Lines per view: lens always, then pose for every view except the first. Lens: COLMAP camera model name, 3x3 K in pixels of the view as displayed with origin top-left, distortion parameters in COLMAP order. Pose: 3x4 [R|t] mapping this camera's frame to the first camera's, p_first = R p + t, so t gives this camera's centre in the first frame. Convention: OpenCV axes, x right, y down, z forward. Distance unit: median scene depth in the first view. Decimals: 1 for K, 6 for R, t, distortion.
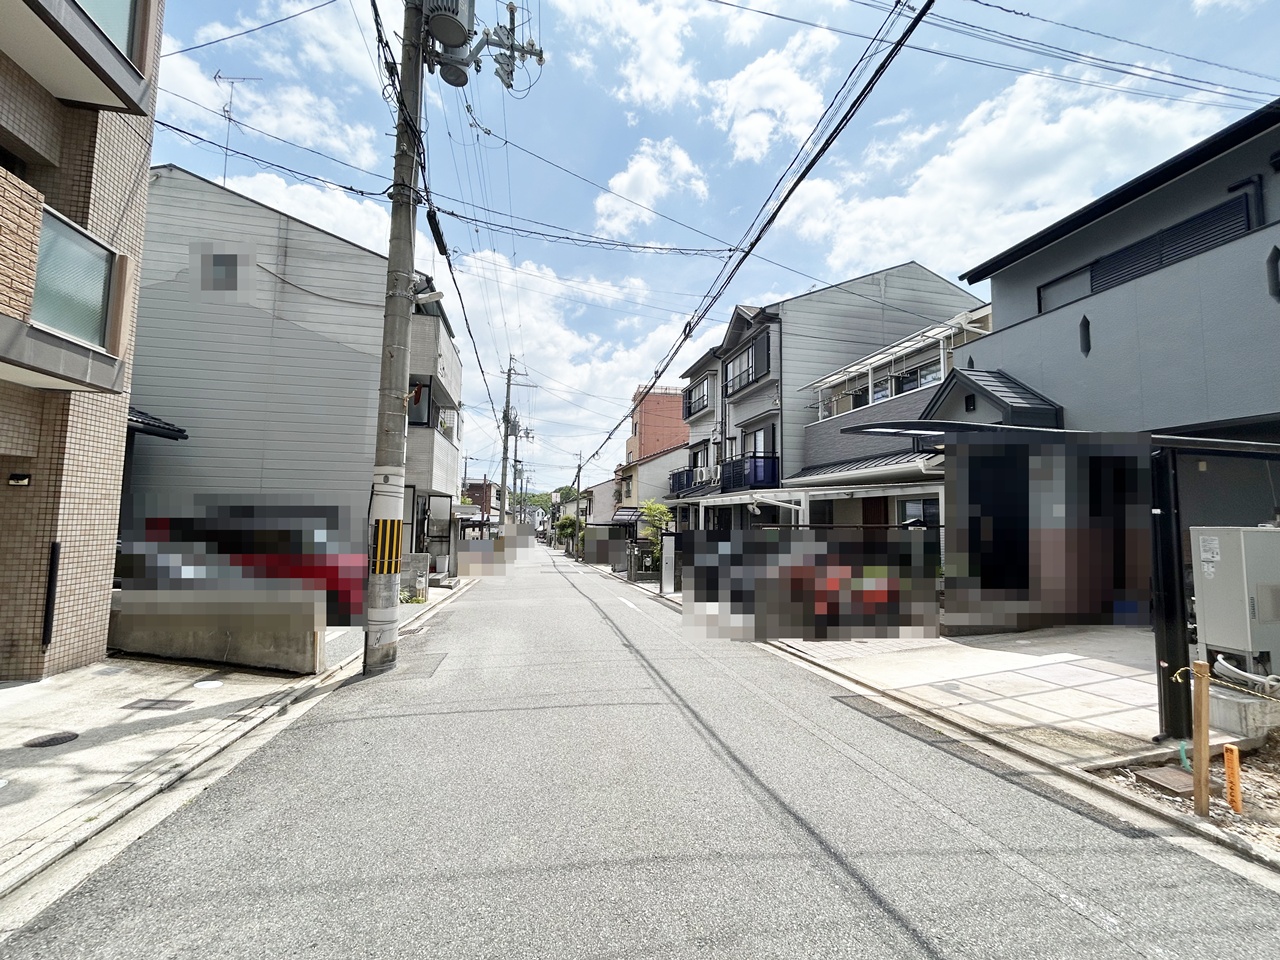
lens RADIAL K [[515.6, 0, 639.4], [0, 515.6, 481.6], [0, 0, 1]] dist [-0.000283, 0.000223]
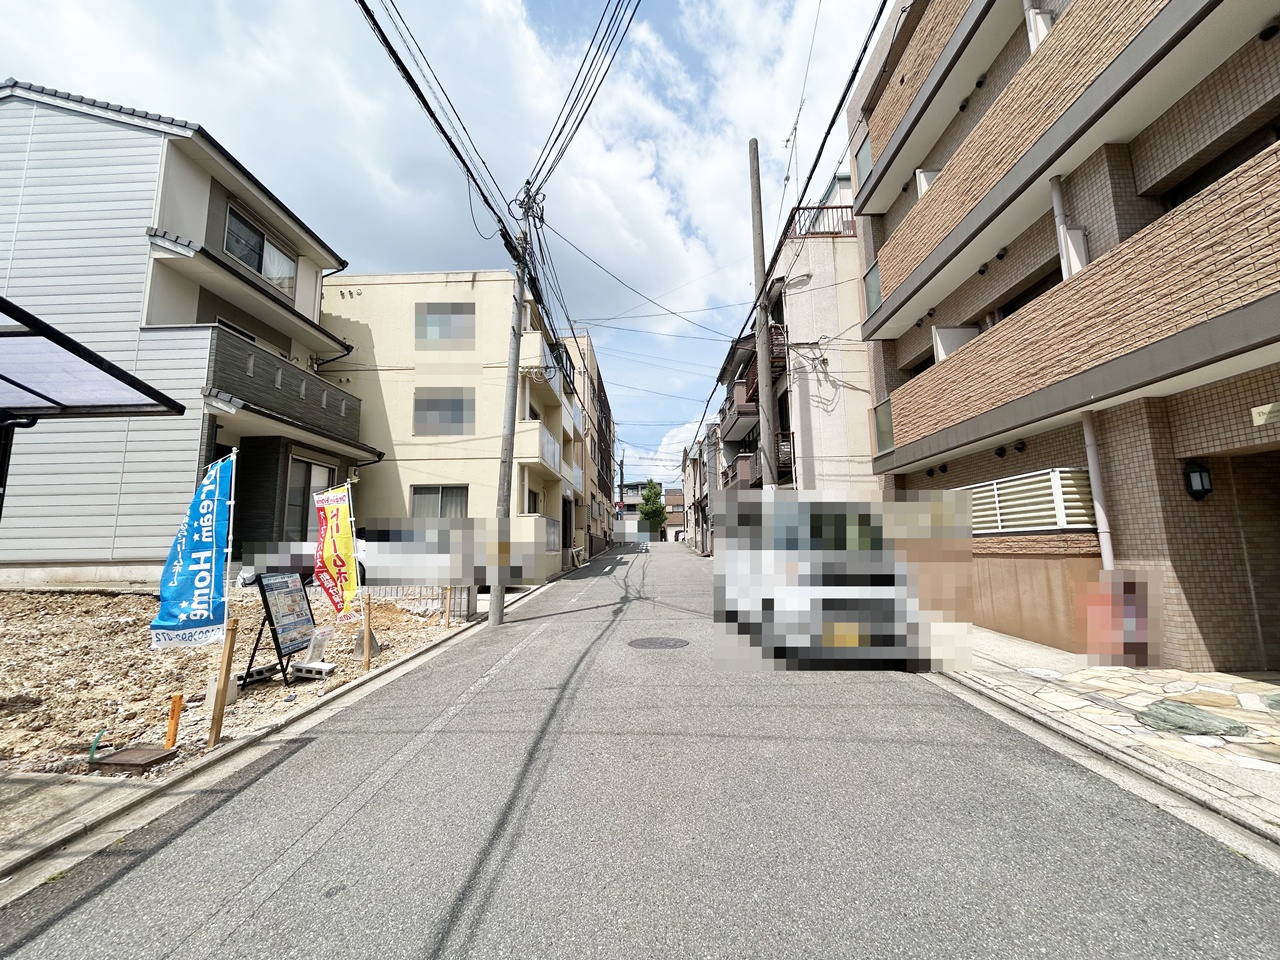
lens RADIAL K [[515.6, 0, 636.7], [0, 515.6, 479.1], [0, 0, 1]] dist [-0.000283, 0.000223]
pose [[-0.972646, 0.033037, 0.229932, -0.089065], [-0.014884, 0.978937, -0.203620, 0.108082], [-0.231816, -0.201472, -0.951667, 0.878841]]
